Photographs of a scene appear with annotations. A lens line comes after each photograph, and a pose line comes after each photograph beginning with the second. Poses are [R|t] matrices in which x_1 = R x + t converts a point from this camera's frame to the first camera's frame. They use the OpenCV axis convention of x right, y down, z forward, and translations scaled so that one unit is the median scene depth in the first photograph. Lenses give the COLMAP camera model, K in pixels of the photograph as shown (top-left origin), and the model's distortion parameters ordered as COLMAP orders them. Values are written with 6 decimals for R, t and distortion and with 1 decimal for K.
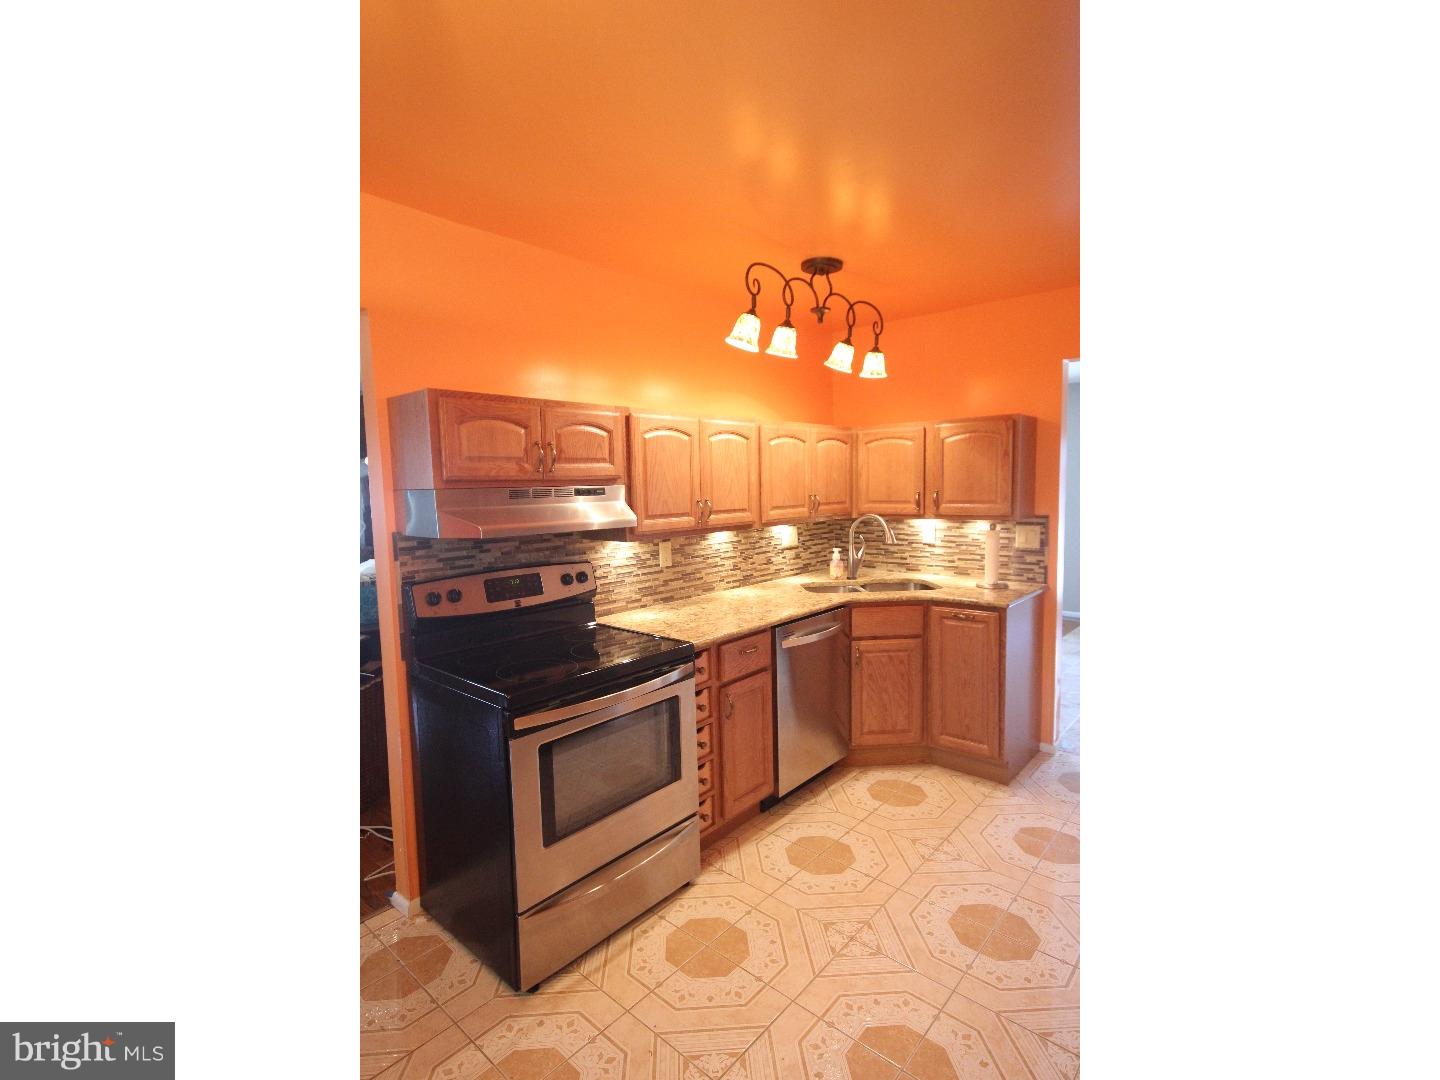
lens RADIAL K [[636.6, 0, 721.3], [0, 636.6, 543.0], [0, 0, 1]] dist [0.000176, -0.000052]
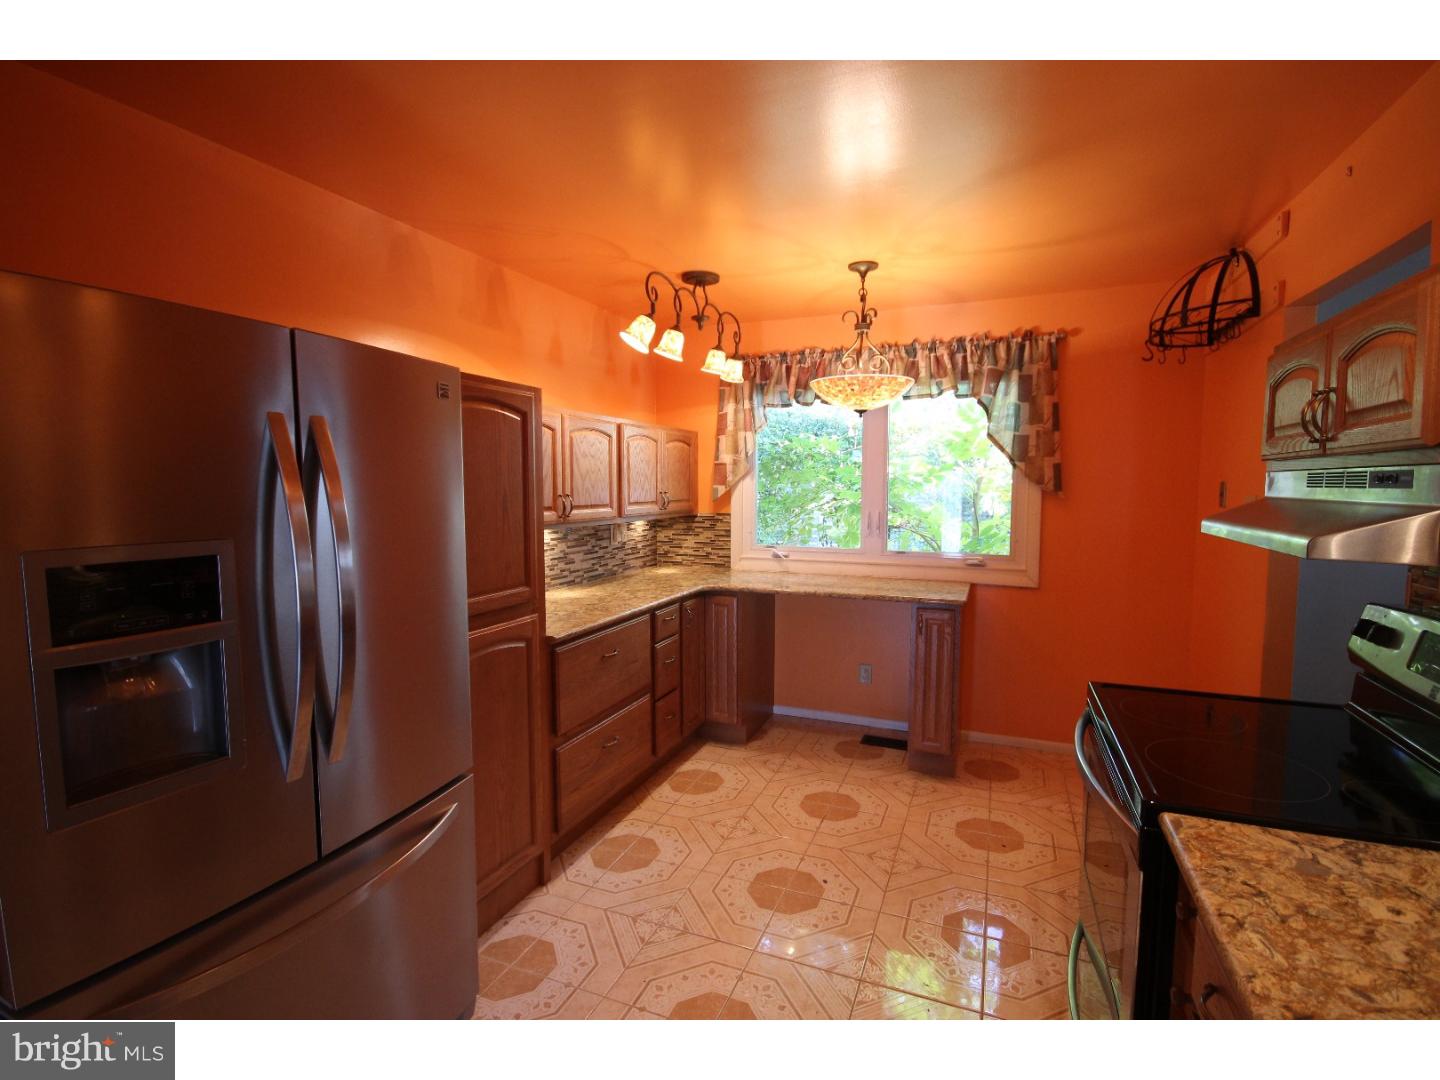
lens RADIAL K [[666.5, 0, 724.8], [0, 666.5, 538.8], [0, 0, 1]] dist [-0.000756, -0.000583]
pose [[-0.942142, 0.050437, -0.331398, 0.312297], [-0.009008, 0.984449, 0.175437, -0.091894], [0.335093, 0.168272, -0.927037, 1.010764]]
